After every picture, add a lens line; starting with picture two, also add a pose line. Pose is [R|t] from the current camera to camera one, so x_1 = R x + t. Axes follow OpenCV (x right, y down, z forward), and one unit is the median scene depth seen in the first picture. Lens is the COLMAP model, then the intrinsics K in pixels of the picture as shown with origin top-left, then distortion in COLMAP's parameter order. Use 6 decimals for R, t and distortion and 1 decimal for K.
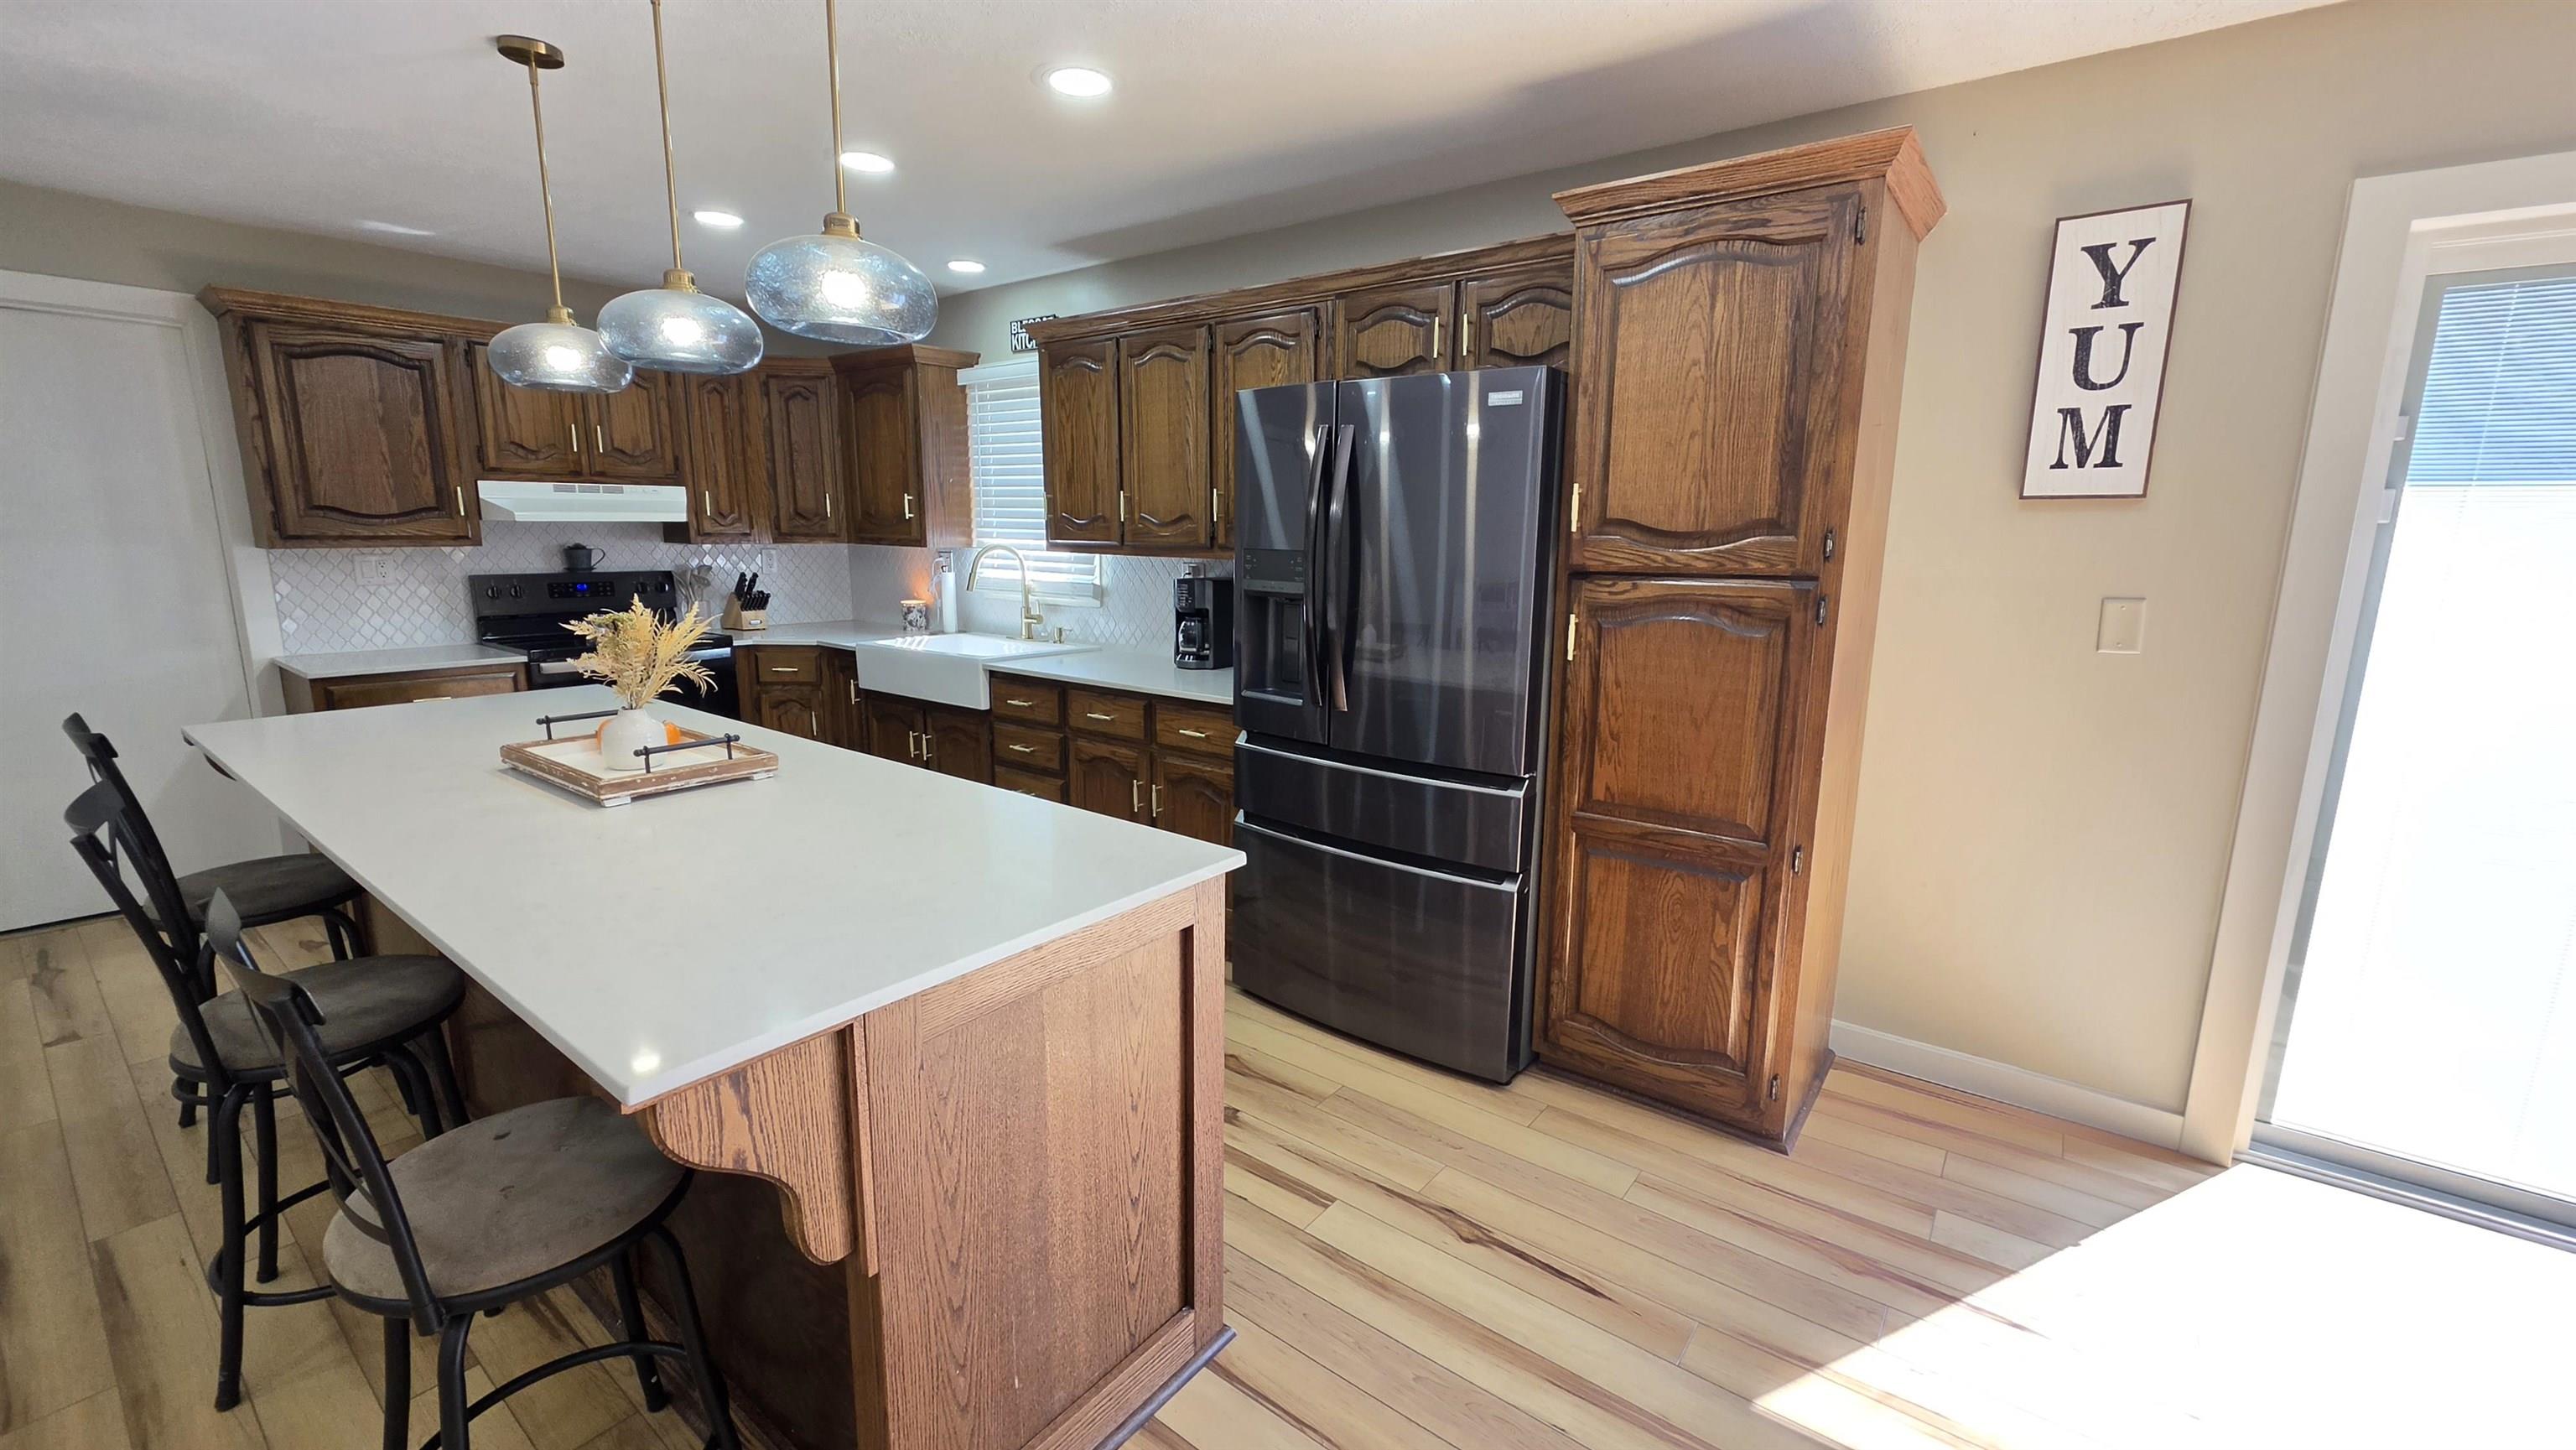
lens RADIAL K [[1027.5, 0, 1275.8], [0, 1027.5, 721.3], [0, 0, 1]] dist [0.002979, -0.002200]
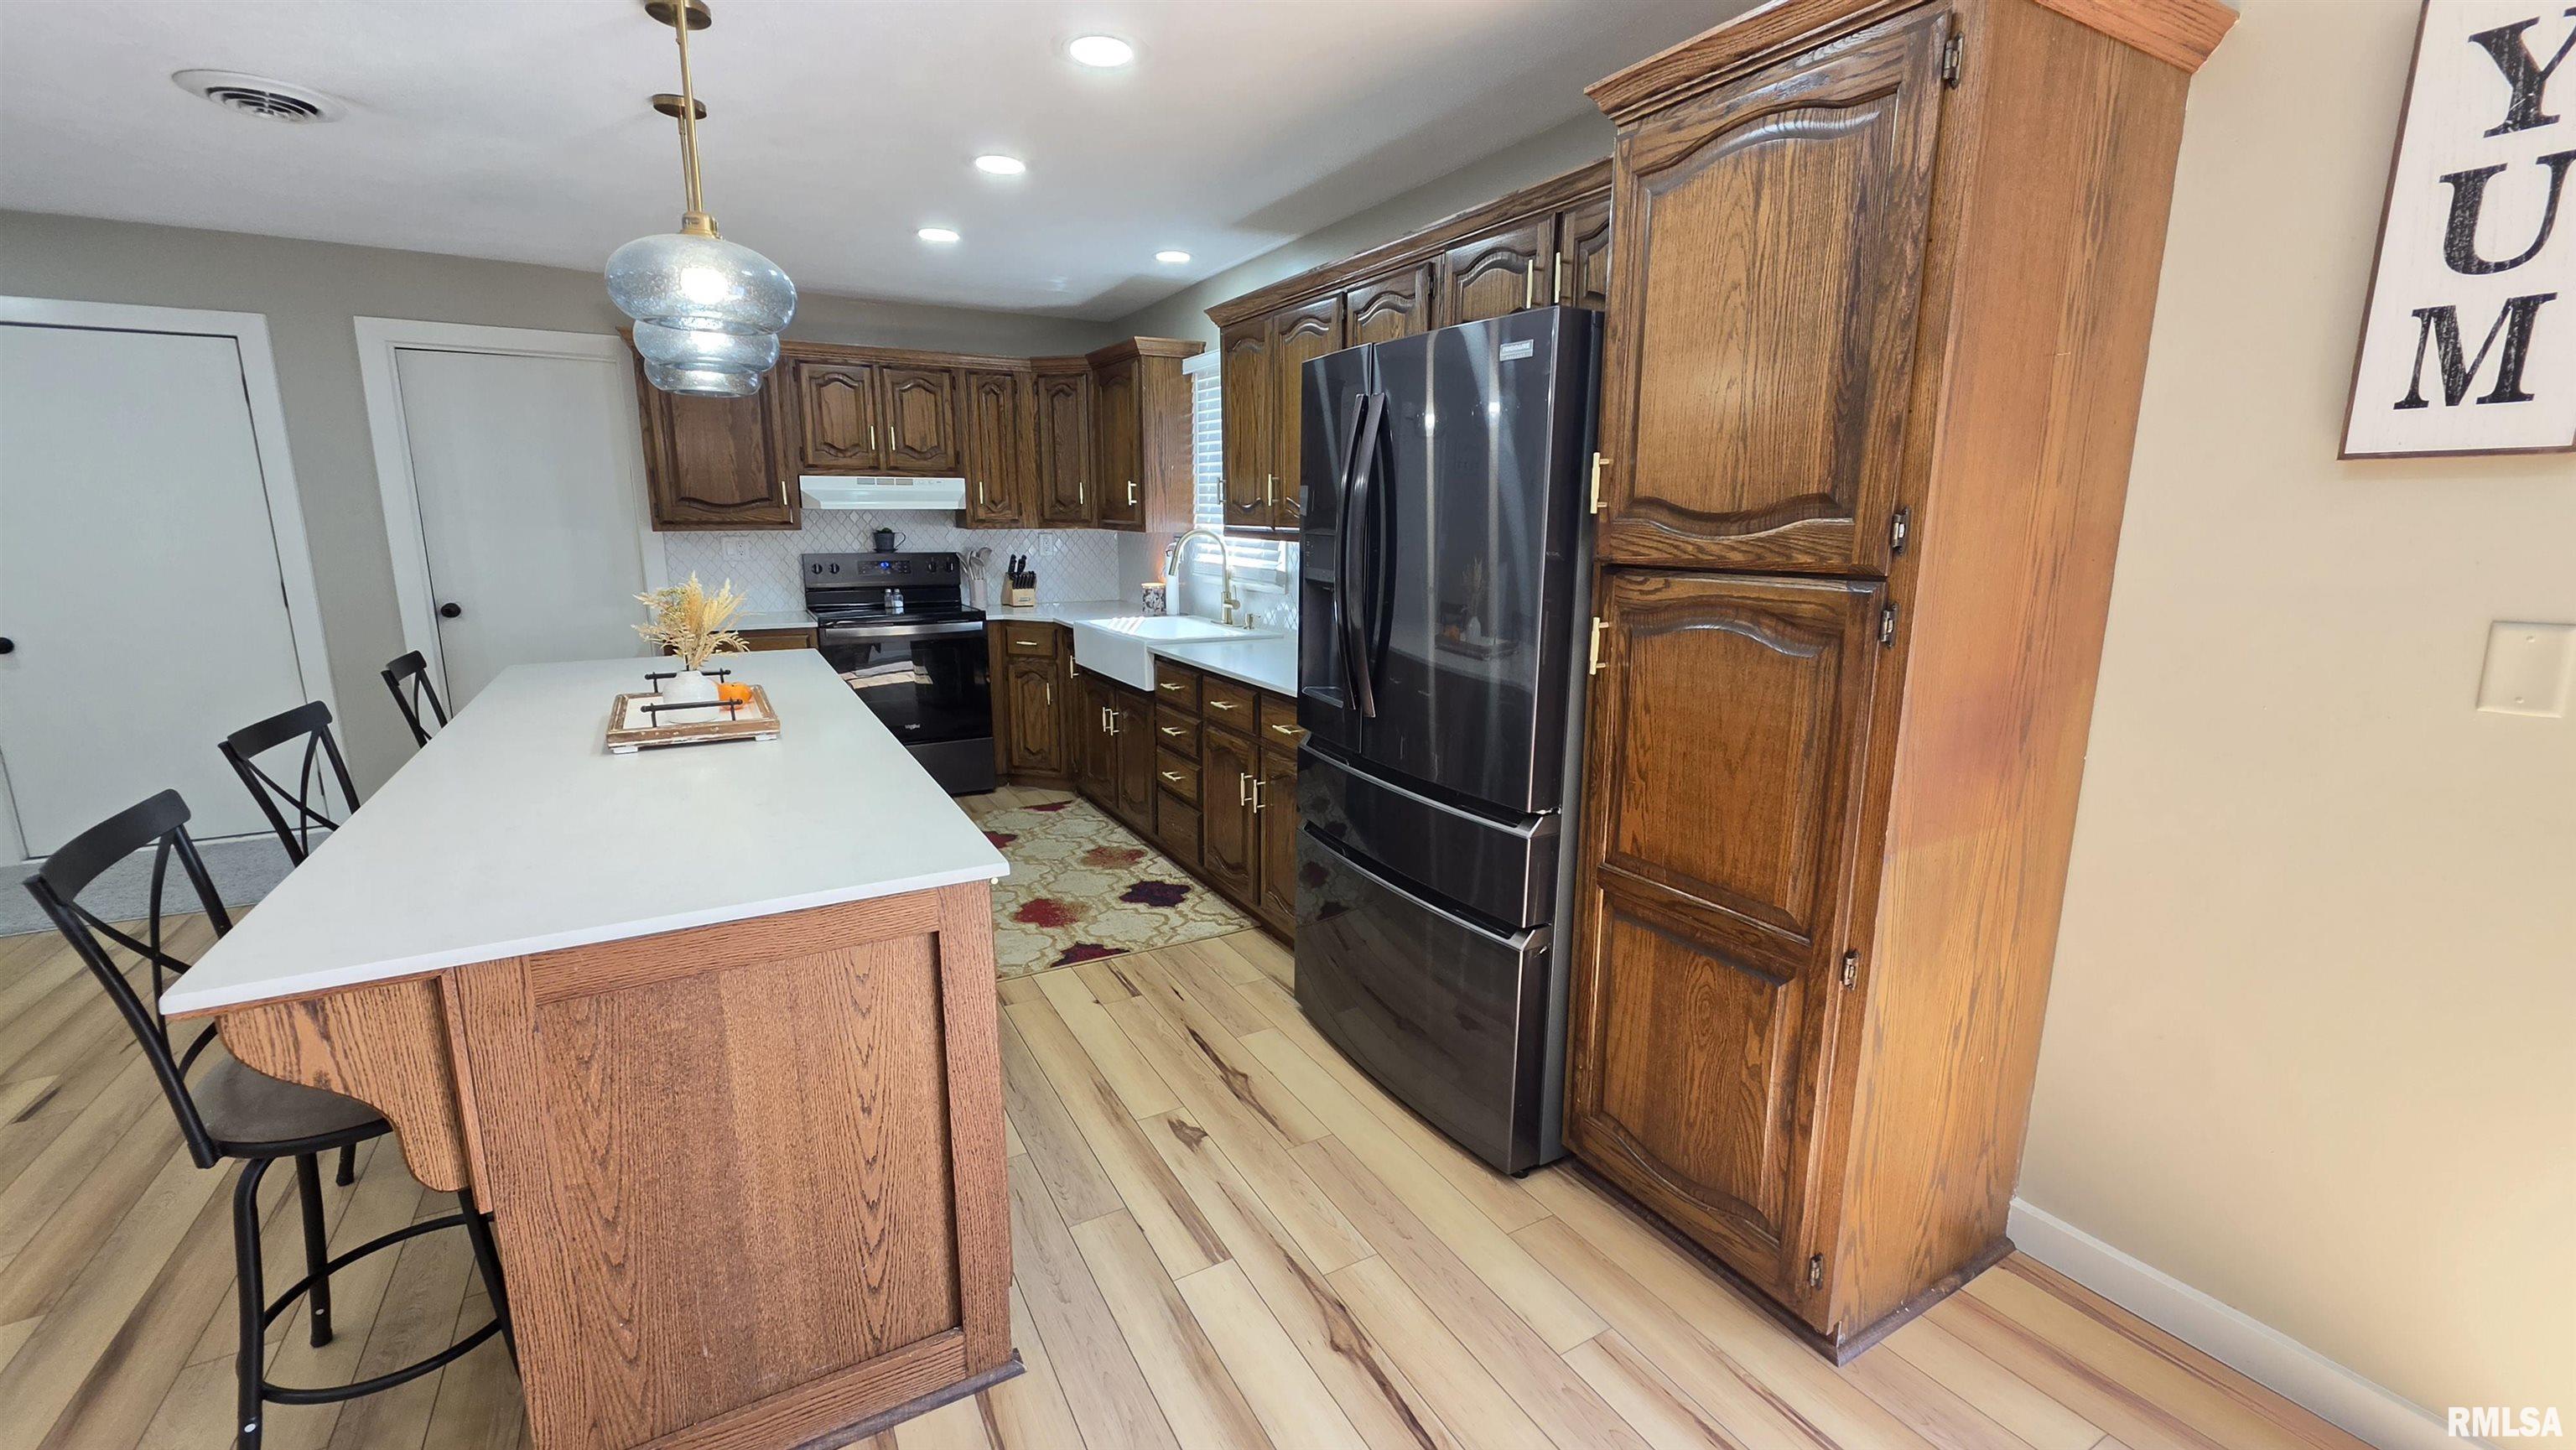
lens RADIAL K [[1027.5, 0, 1273.5], [0, 1027.5, 718.9], [0, 0, 1]] dist [0.002979, -0.002200]
pose [[0.920505, 0.073026, -0.383845, 0.370728], [-0.069170, 0.997319, 0.023862, -0.026941], [0.384559, 0.004586, 0.923089, 0.166567]]
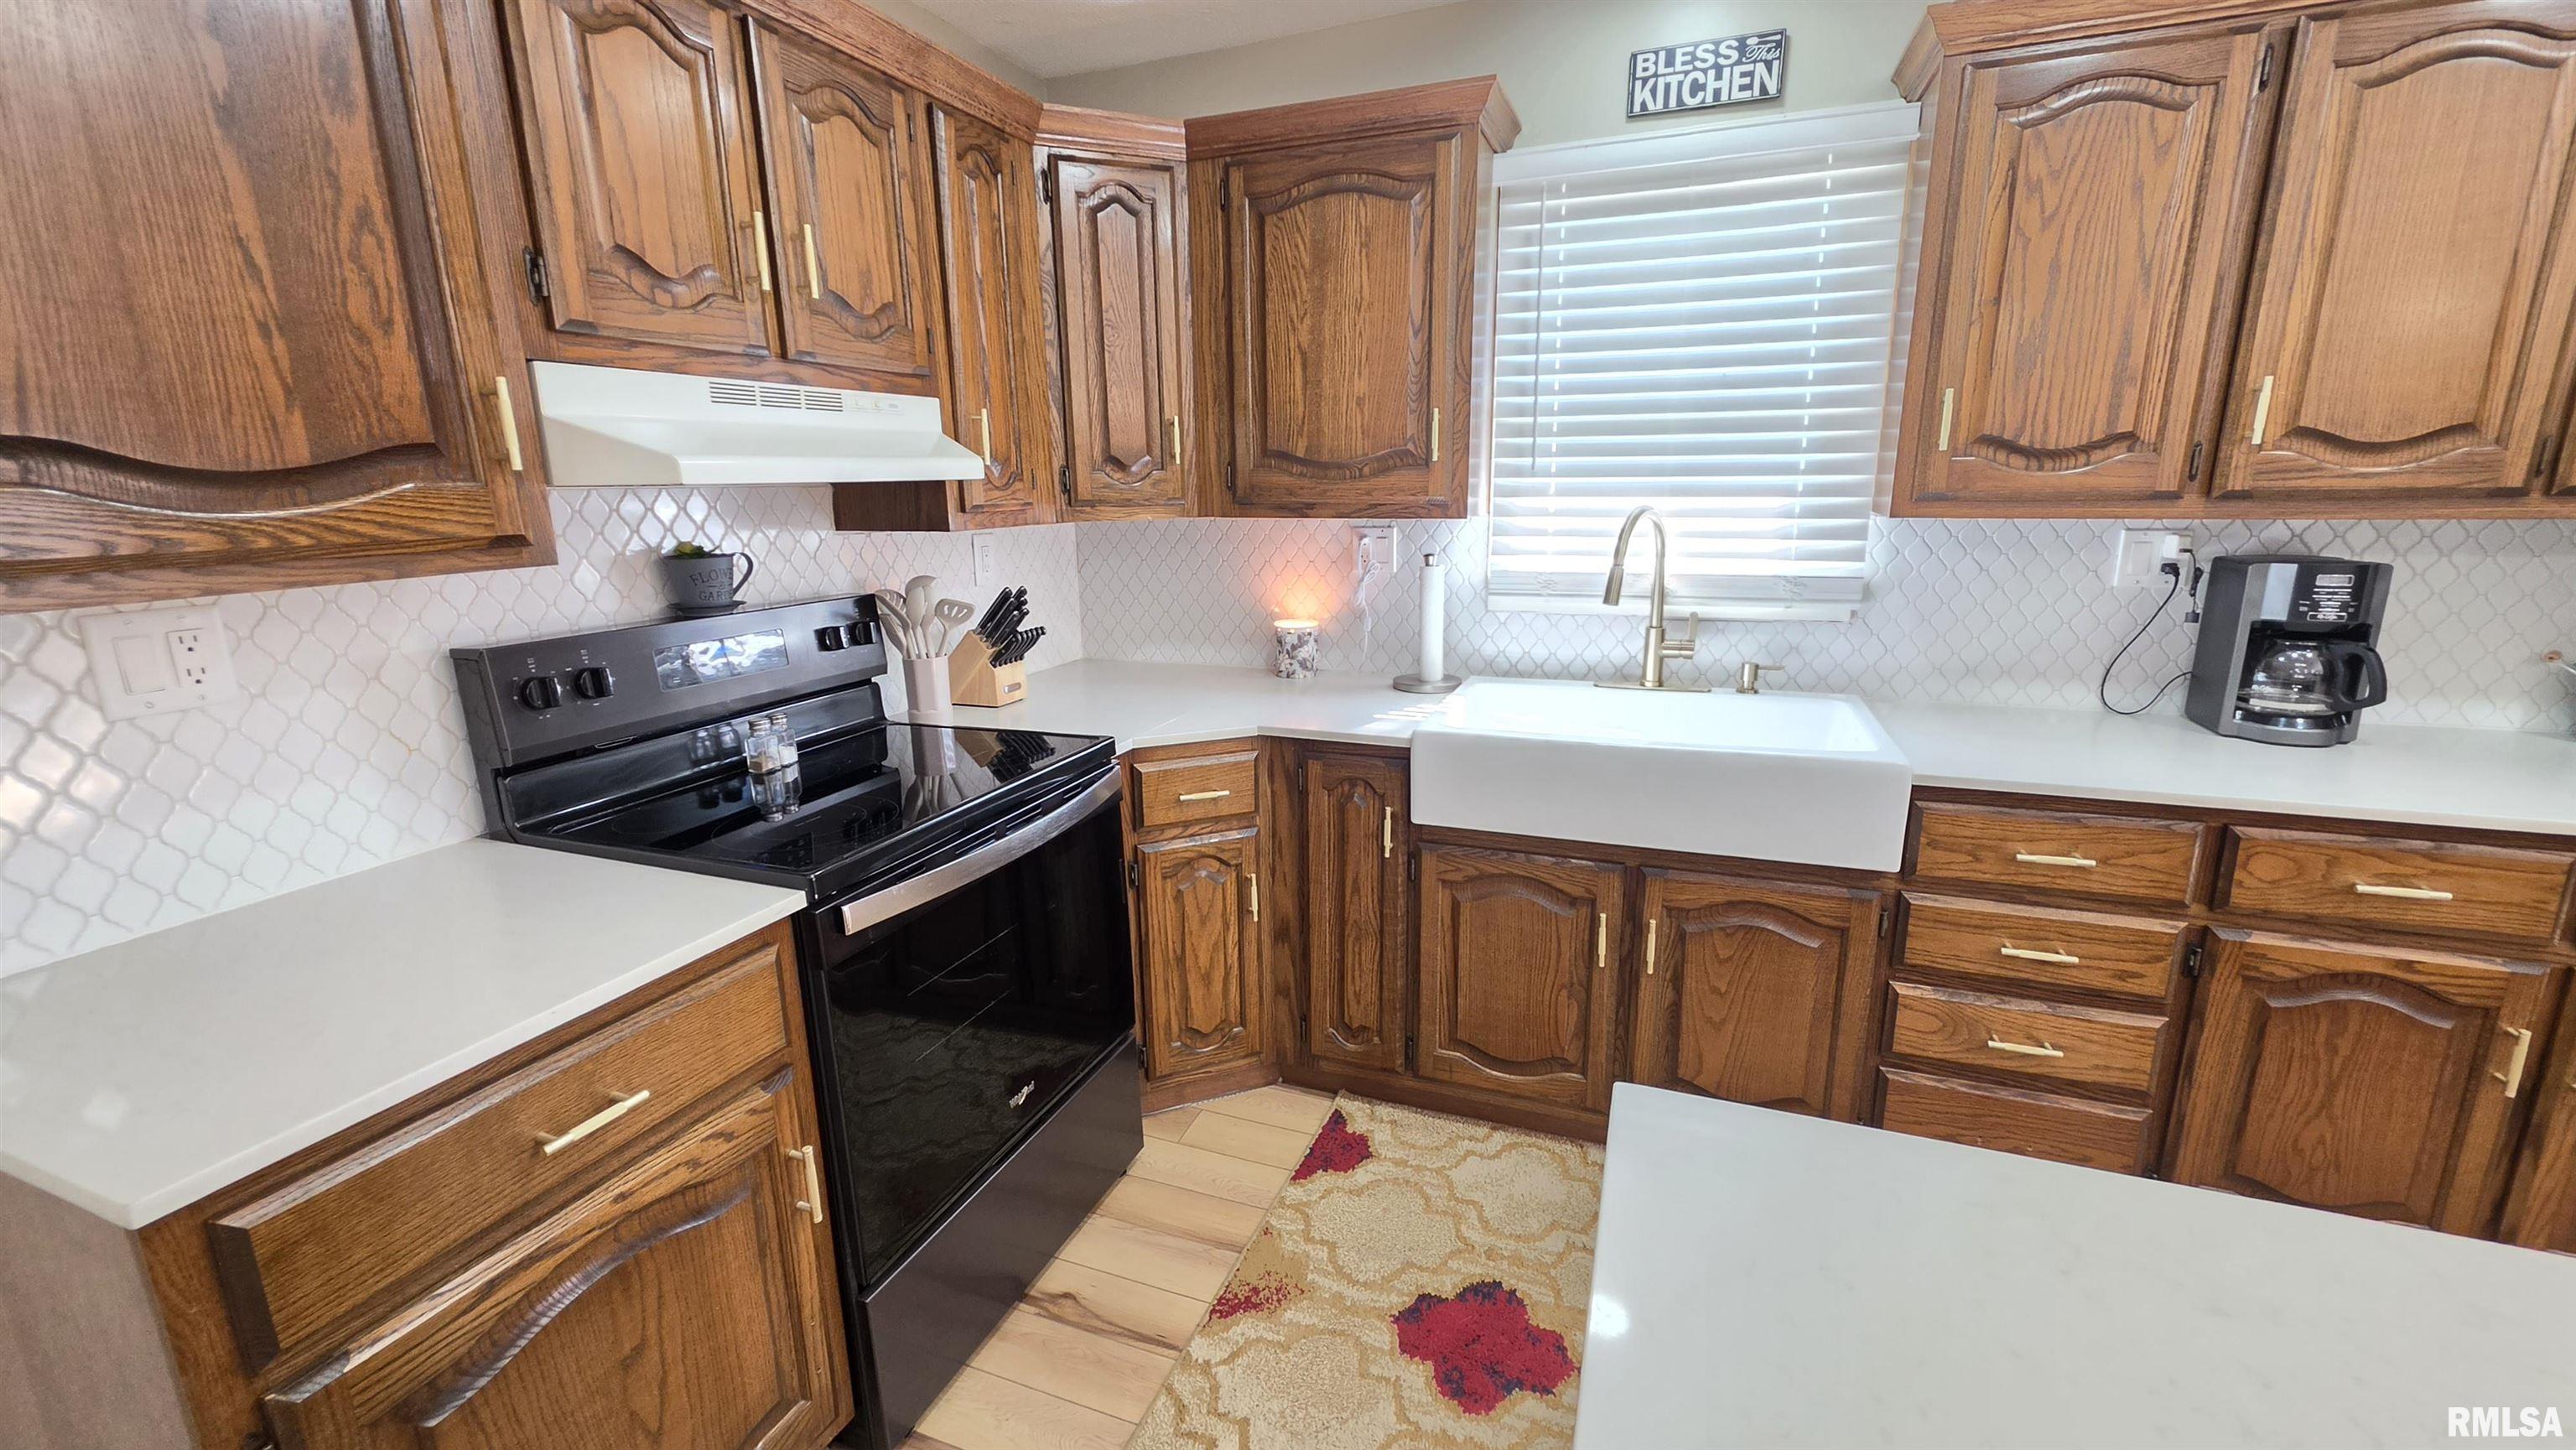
lens RADIAL K [[1027.5, 0, 1273.1], [0, 1027.5, 718.6], [0, 0, 1]] dist [0.002979, -0.002200]
pose [[0.958876, -0.090135, 0.269133, -1.089190], [0.079281, 0.995549, 0.050953, -0.202680], [-0.272528, -0.027521, 0.961754, 1.045776]]
